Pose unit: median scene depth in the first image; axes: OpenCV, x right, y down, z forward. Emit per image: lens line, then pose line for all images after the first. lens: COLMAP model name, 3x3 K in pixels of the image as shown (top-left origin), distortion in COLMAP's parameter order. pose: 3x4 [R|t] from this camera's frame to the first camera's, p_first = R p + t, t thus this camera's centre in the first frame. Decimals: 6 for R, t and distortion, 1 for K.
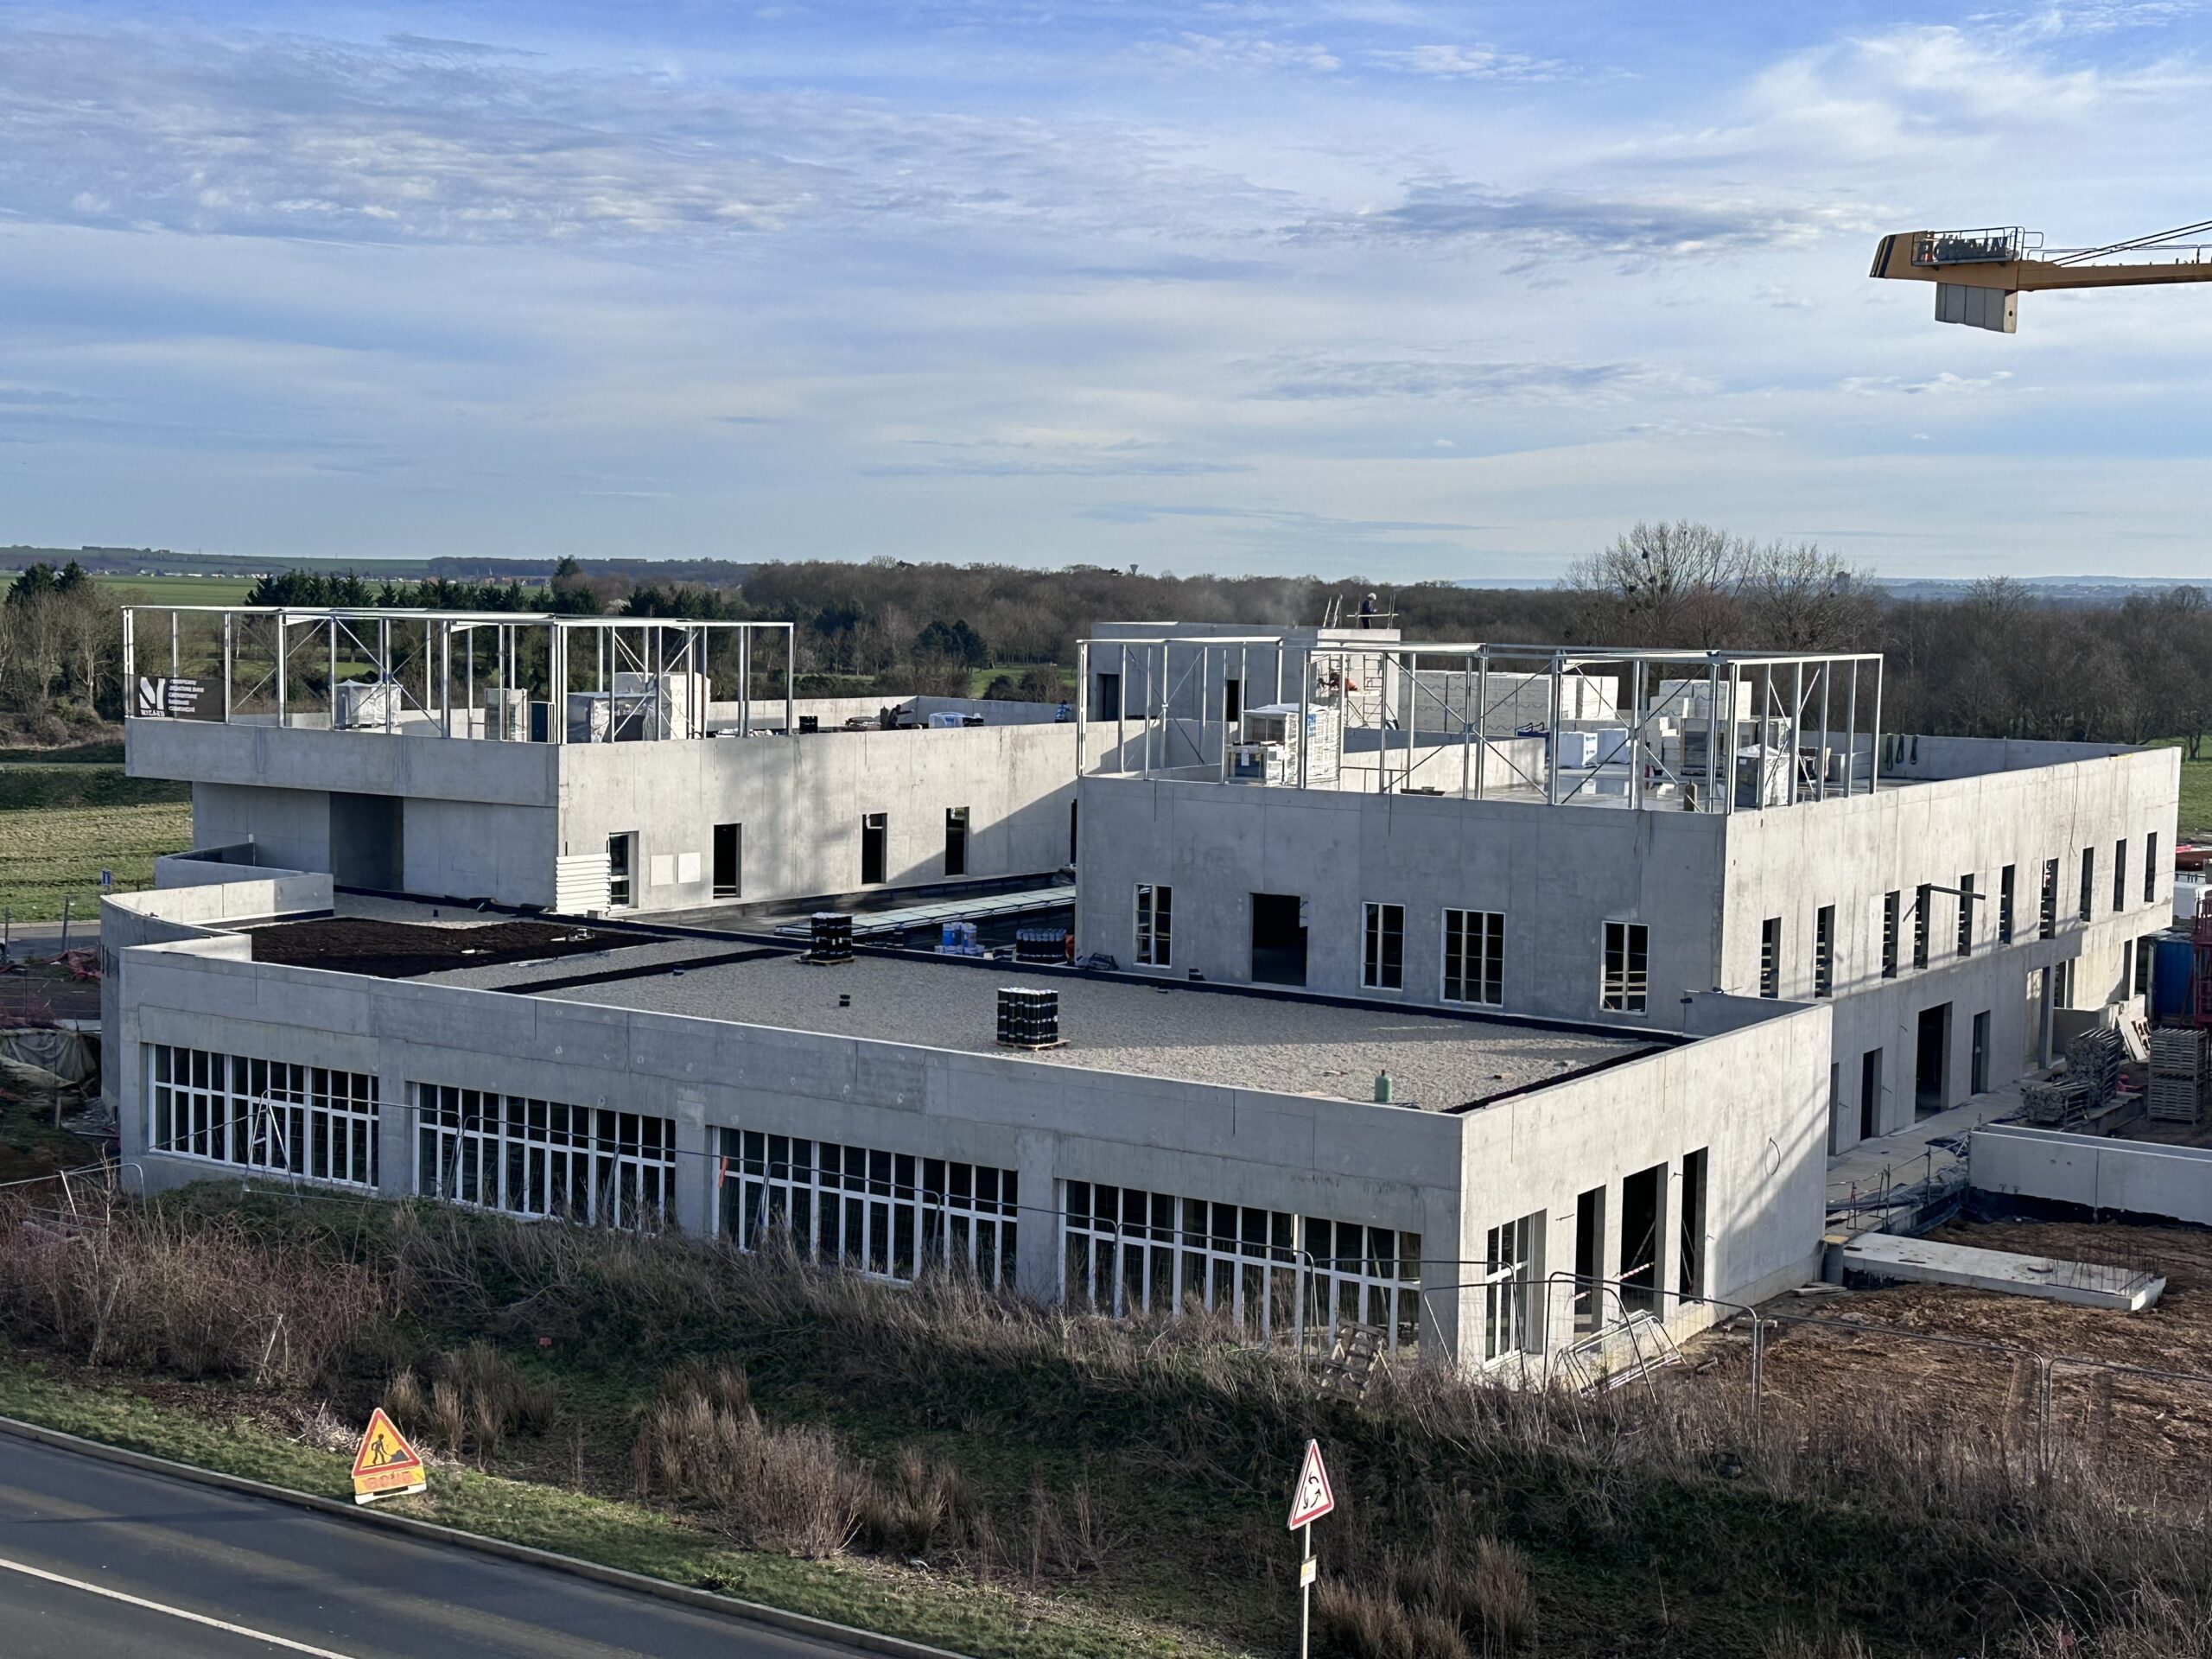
lens RADIAL K [[3062.5, 0, 1043.0], [0, 3062.5, 825.3], [0, 0, 1]] dist [0.319300, -0.872634]
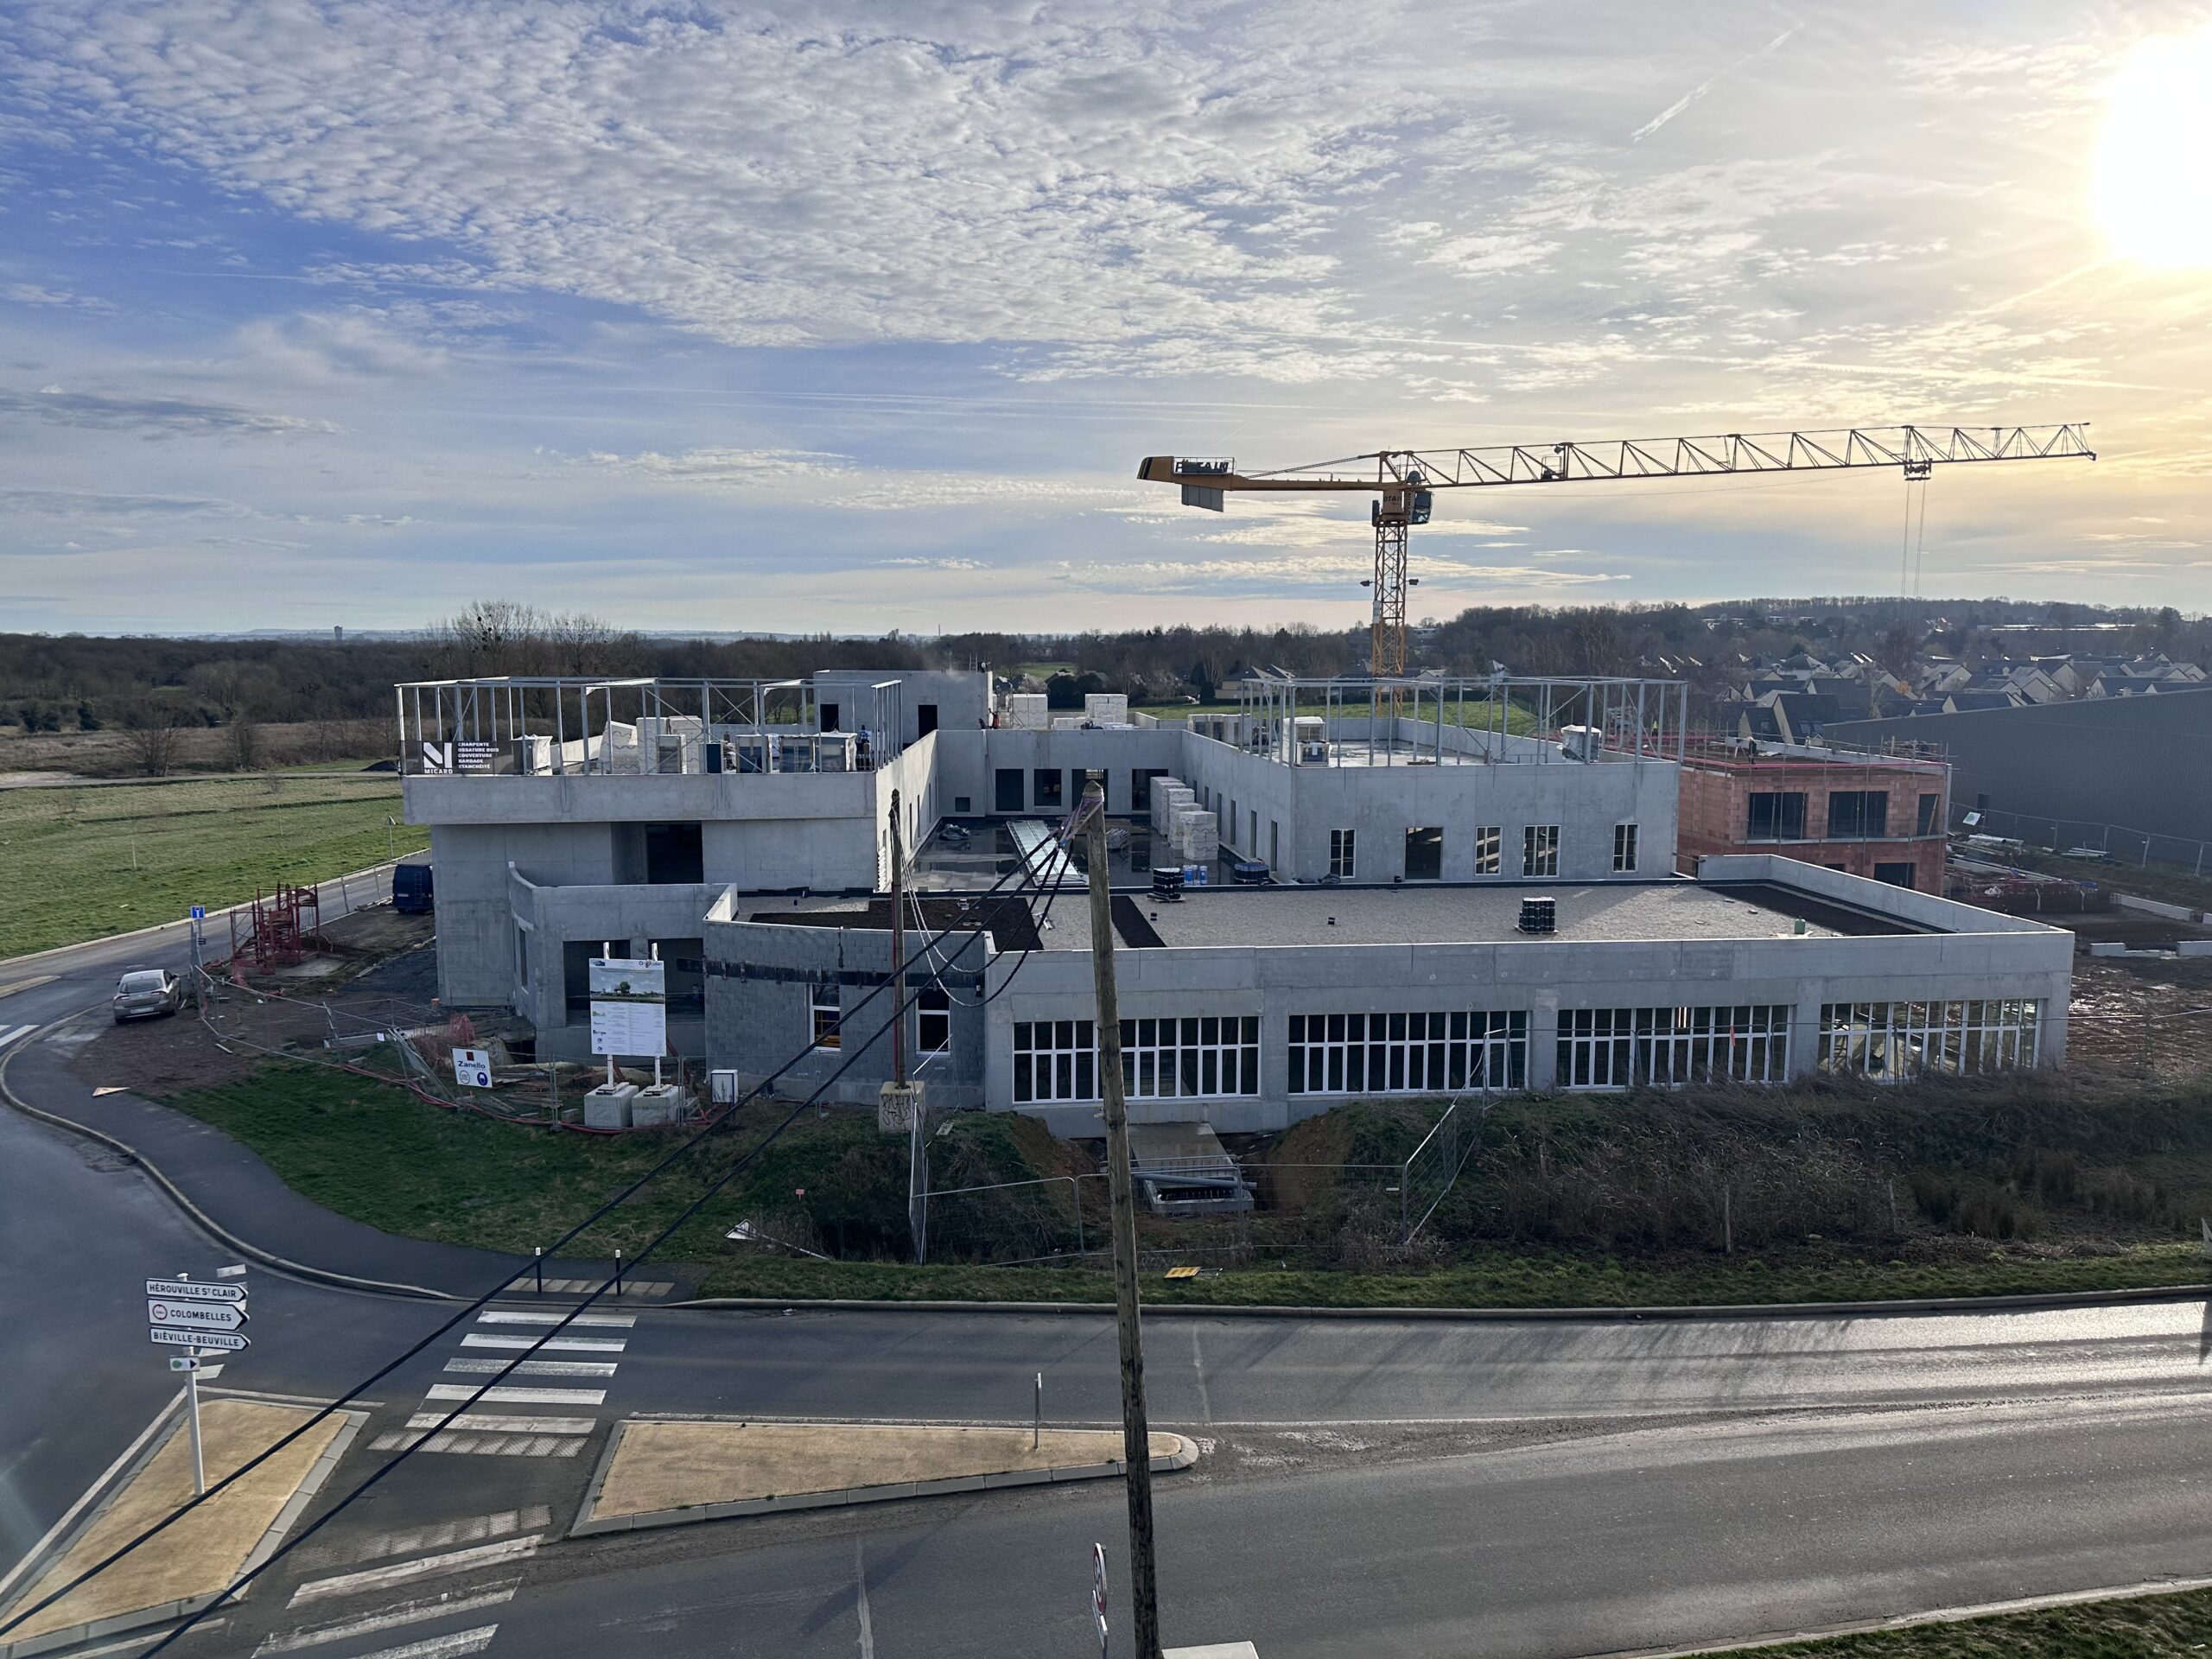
lens RADIAL K [[1611.4, 0, 1104.6], [0, 1611.4, 792.8], [0, 0, 1]] dist [0.179988, -0.212927]
pose [[0.730211, -0.081727, 0.678317, -0.443956], [0.067297, 0.996595, 0.047629, -0.034491], [-0.679900, 0.010870, 0.733225, 0.304799]]
